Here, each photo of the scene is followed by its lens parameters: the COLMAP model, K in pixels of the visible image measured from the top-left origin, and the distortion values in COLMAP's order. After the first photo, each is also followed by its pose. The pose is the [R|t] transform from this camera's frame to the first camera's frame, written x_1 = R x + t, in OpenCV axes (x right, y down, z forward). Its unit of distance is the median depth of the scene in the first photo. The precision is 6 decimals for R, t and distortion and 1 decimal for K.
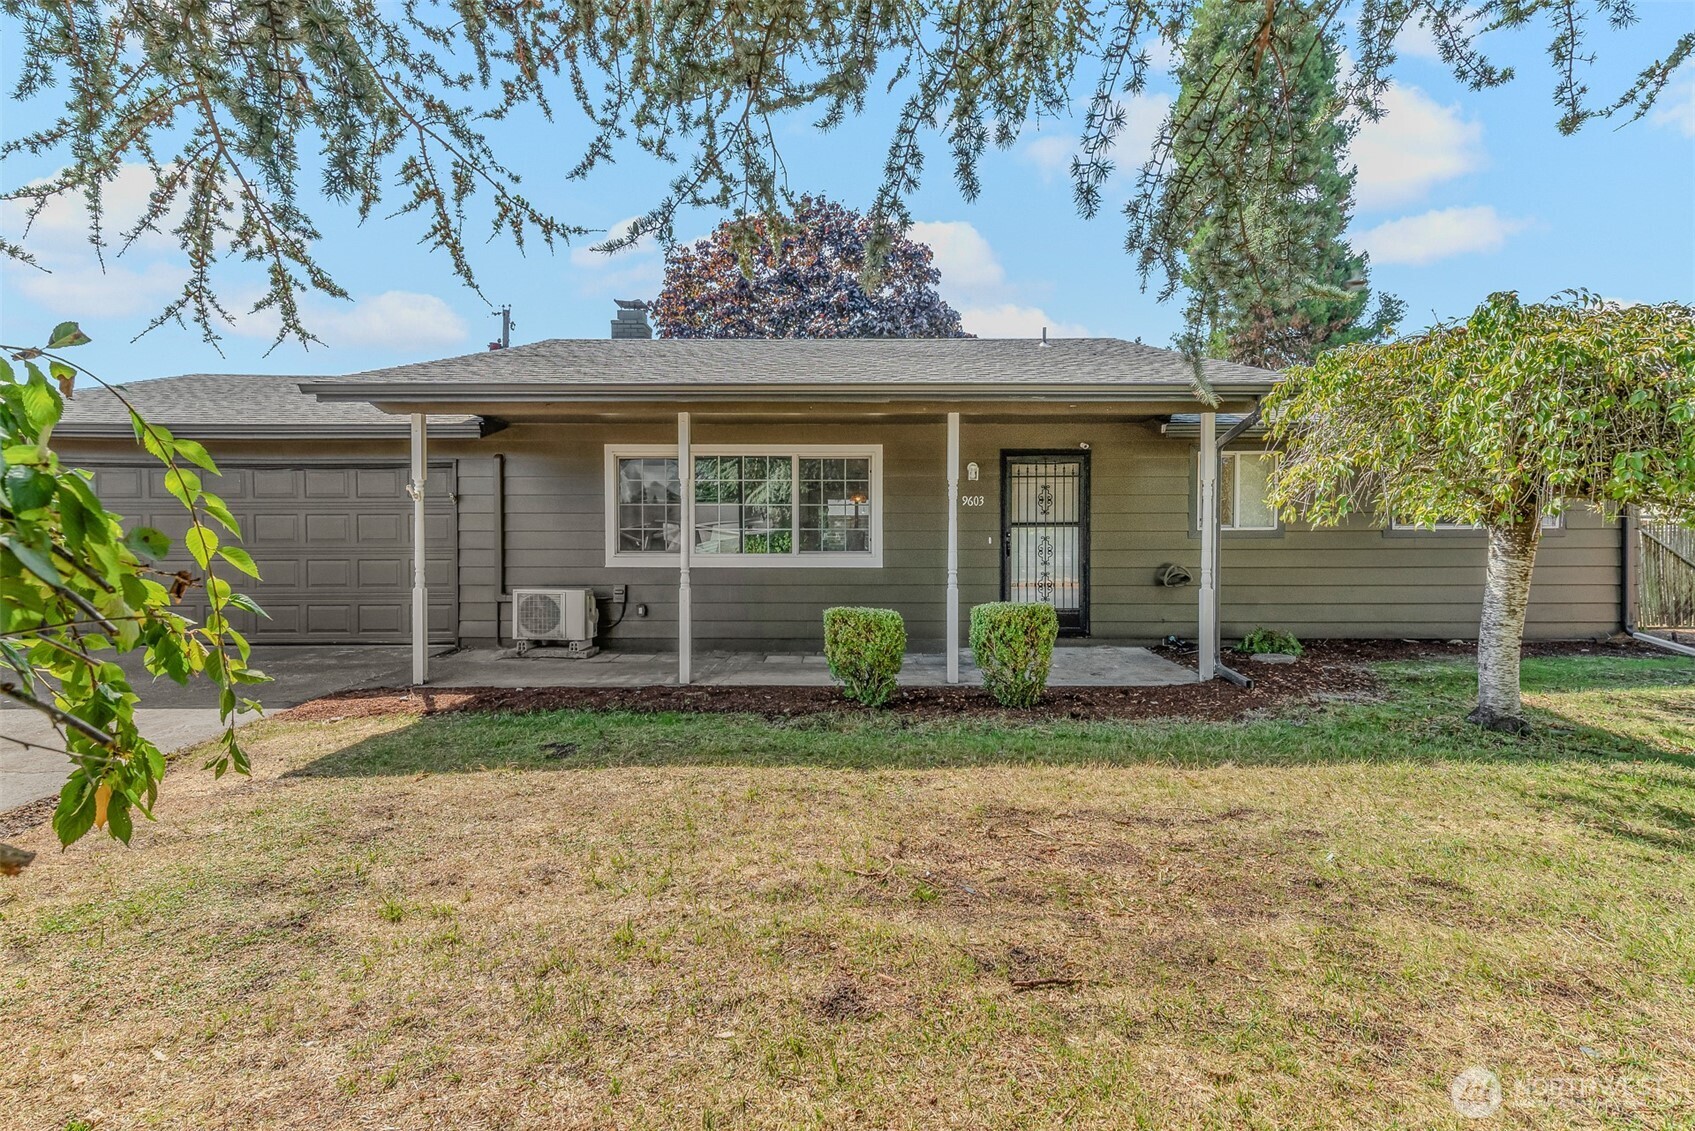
lens RADIAL K [[850.3, 0, 847.5], [0, 850.3, 565.5], [0, 0, 1]] dist [-0.002066, -0.000212]
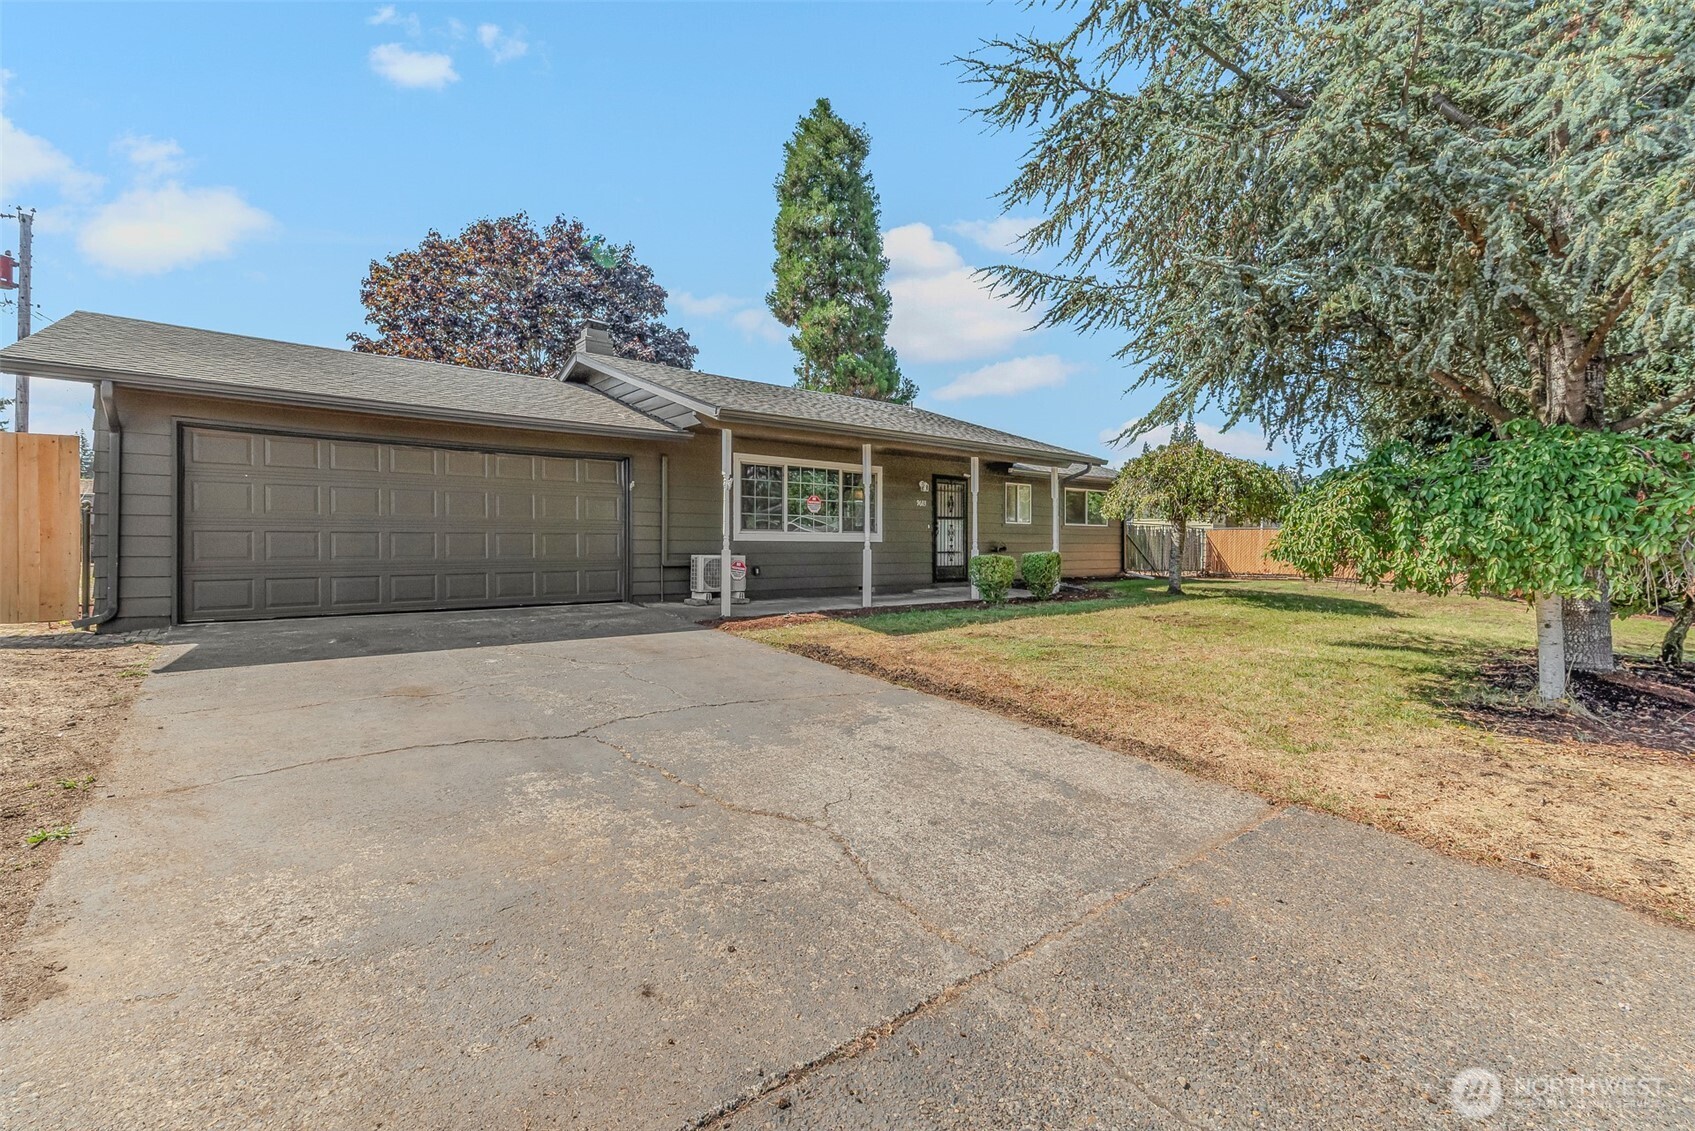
lens RADIAL K [[735.7, 0, 851.0], [0, 735.7, 549.0], [0, 0, 1]] dist [0.021348, 0.000041]
pose [[0.771809, -0.000835, 0.635854, -0.908471], [-0.003009, 0.999983, 0.004965, 0.009701], [-0.635848, -0.005746, 0.771793, -0.056684]]
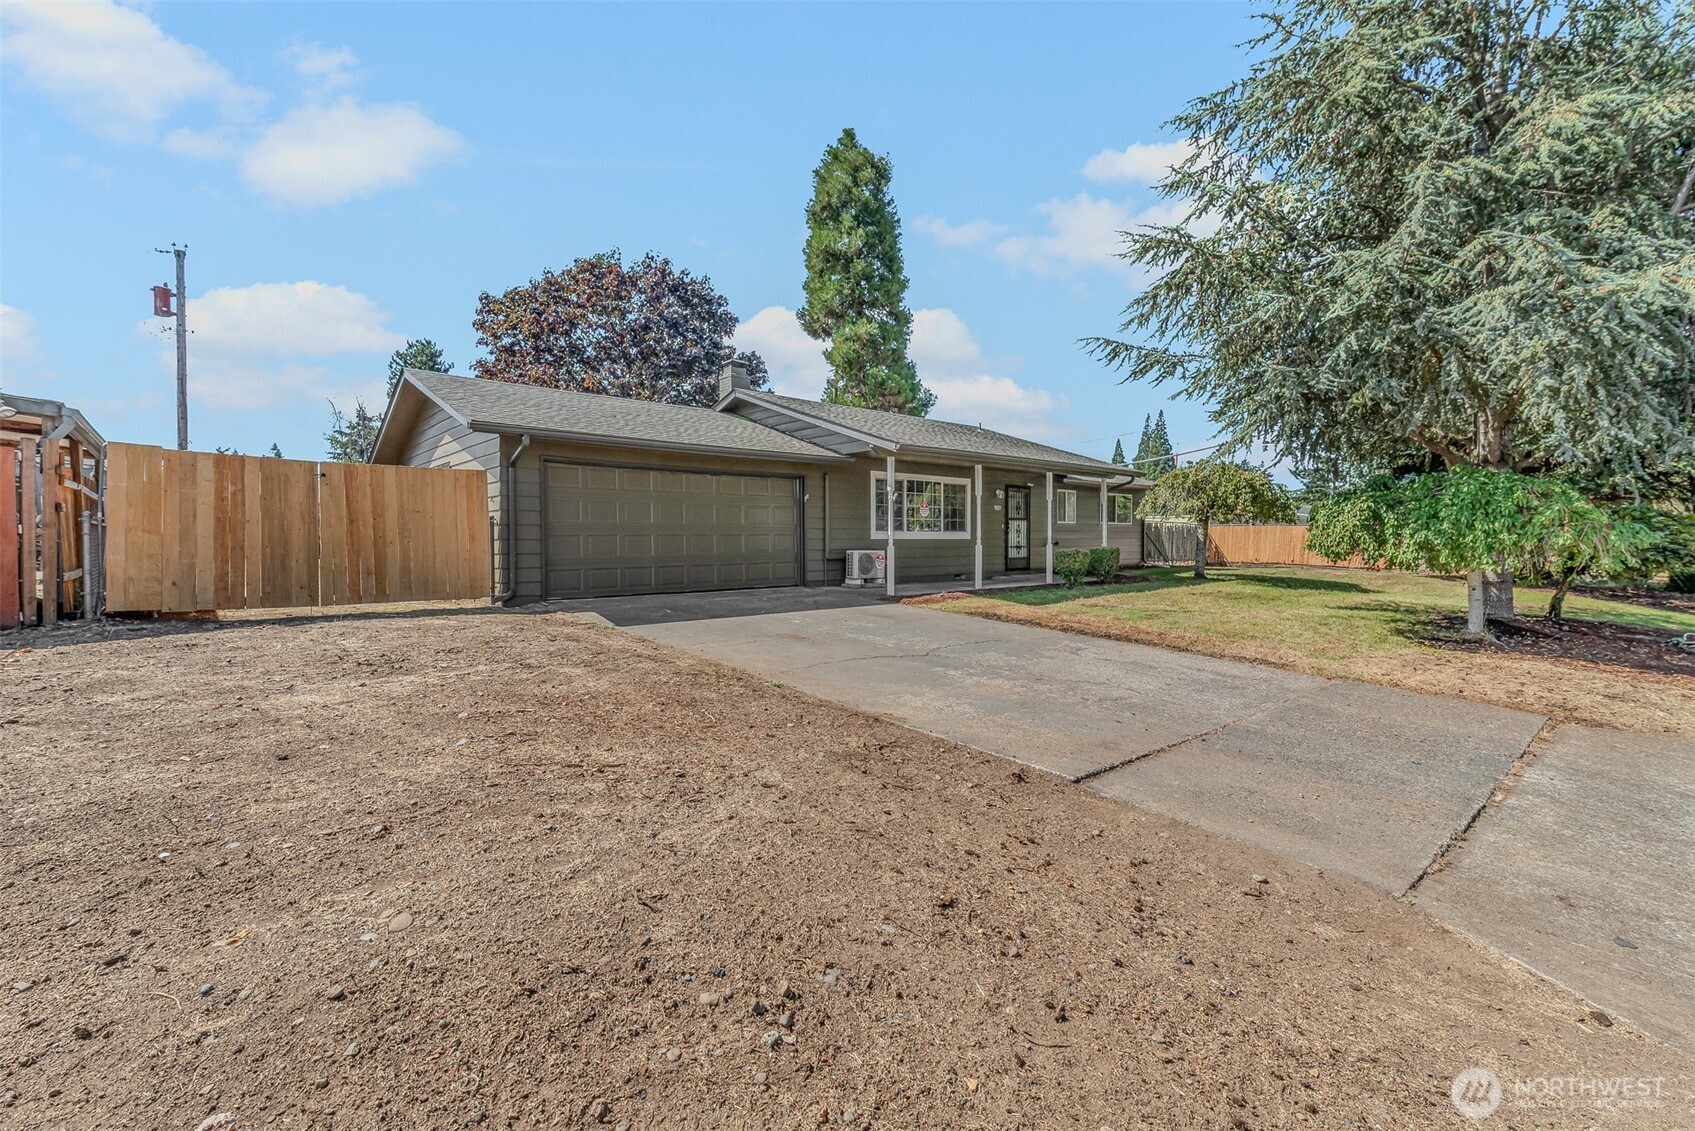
lens RADIAL K [[727.8, 0, 851.6], [0, 727.8, 565.6], [0, 0, 1]] dist [0.021968, 0.000110]
pose [[0.745879, -0.026416, 0.665557, -1.356365], [0.003393, 0.999351, 0.035863, 0.003186], [-0.666073, -0.024491, 0.745485, -0.127998]]
